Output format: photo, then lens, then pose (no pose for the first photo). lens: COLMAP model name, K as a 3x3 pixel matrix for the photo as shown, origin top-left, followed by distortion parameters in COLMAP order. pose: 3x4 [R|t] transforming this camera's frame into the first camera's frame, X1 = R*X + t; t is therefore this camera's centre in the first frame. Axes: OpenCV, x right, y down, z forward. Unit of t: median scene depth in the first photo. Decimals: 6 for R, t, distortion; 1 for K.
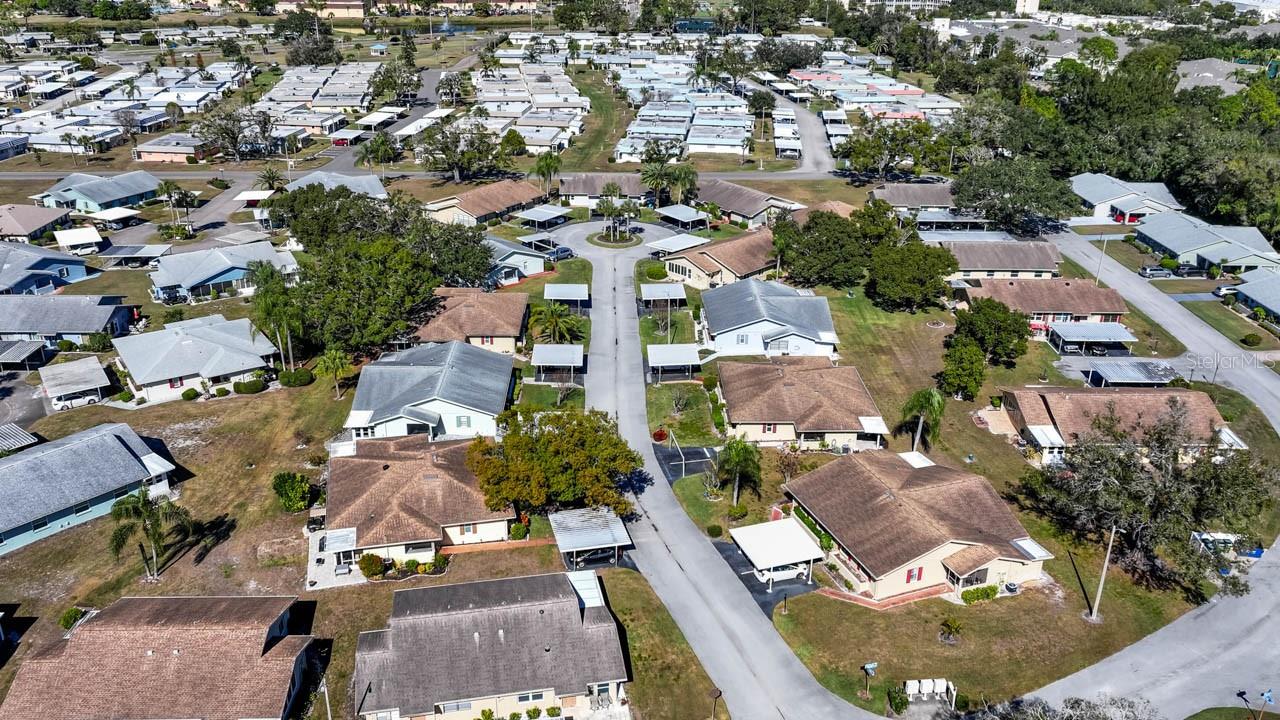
lens RADIAL K [[894.2, 0, 648.1], [0, 894.2, 360.2], [0, 0, 1]] dist [0.002739, 0.000818]
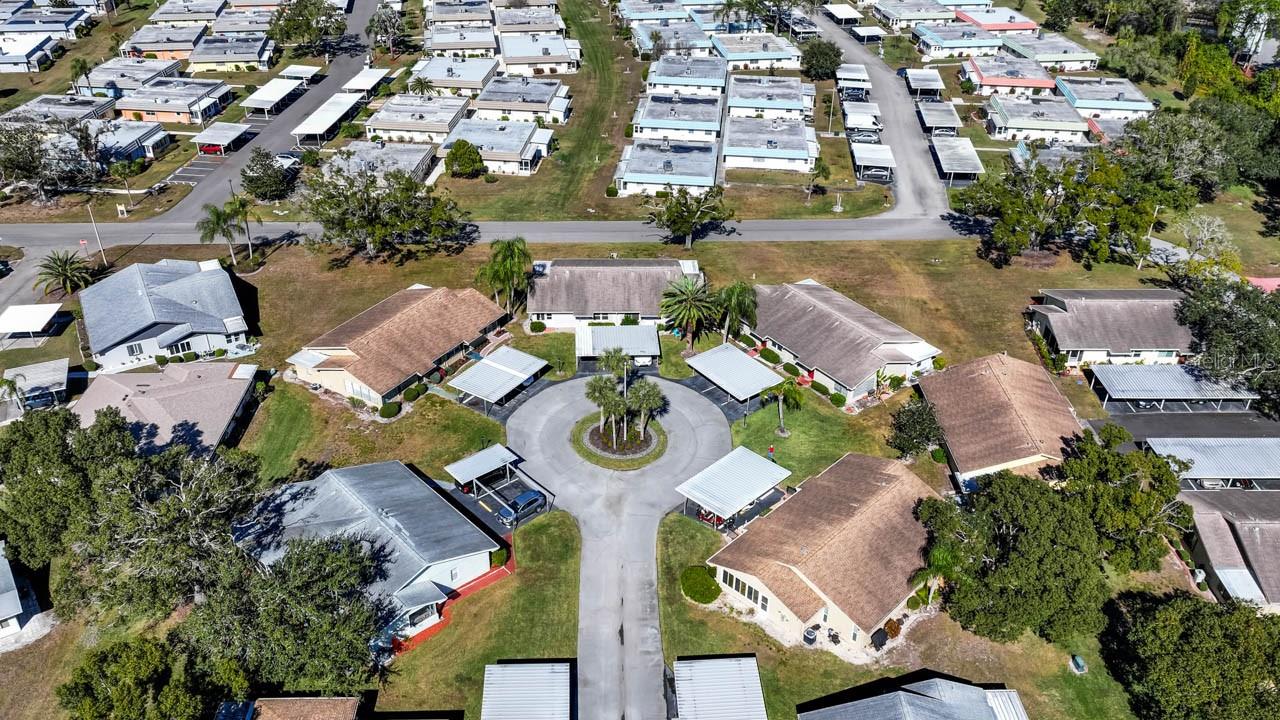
lens RADIAL K [[894.2, 0, 648.1], [0, 894.2, 360.2], [0, 0, 1]] dist [0.002739, 0.000818]
pose [[0.999999, -0.001264, 0.000259, -0.013073], [0.001205, 0.986601, 0.163147, -0.193785], [-0.000462, -0.163146, 0.986602, 0.301777]]
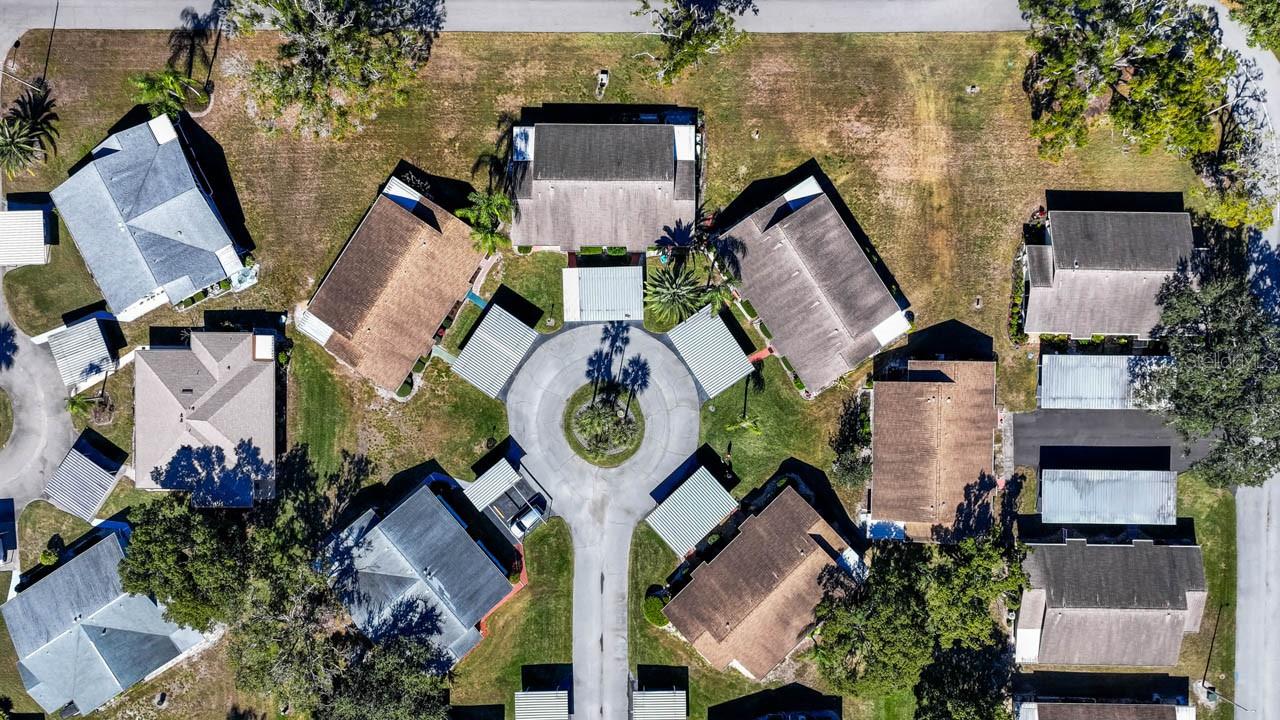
lens RADIAL K [[895.9, 0, 640.0], [0, 895.9, 360.0], [0, 0, 1]] dist [0.002223, 0.001243]
pose [[0.999220, 0.037731, -0.011653, -0.002641], [-0.007970, 0.481705, 0.876297, -0.527441], [0.038677, -0.875521, 0.481630, 0.495497]]
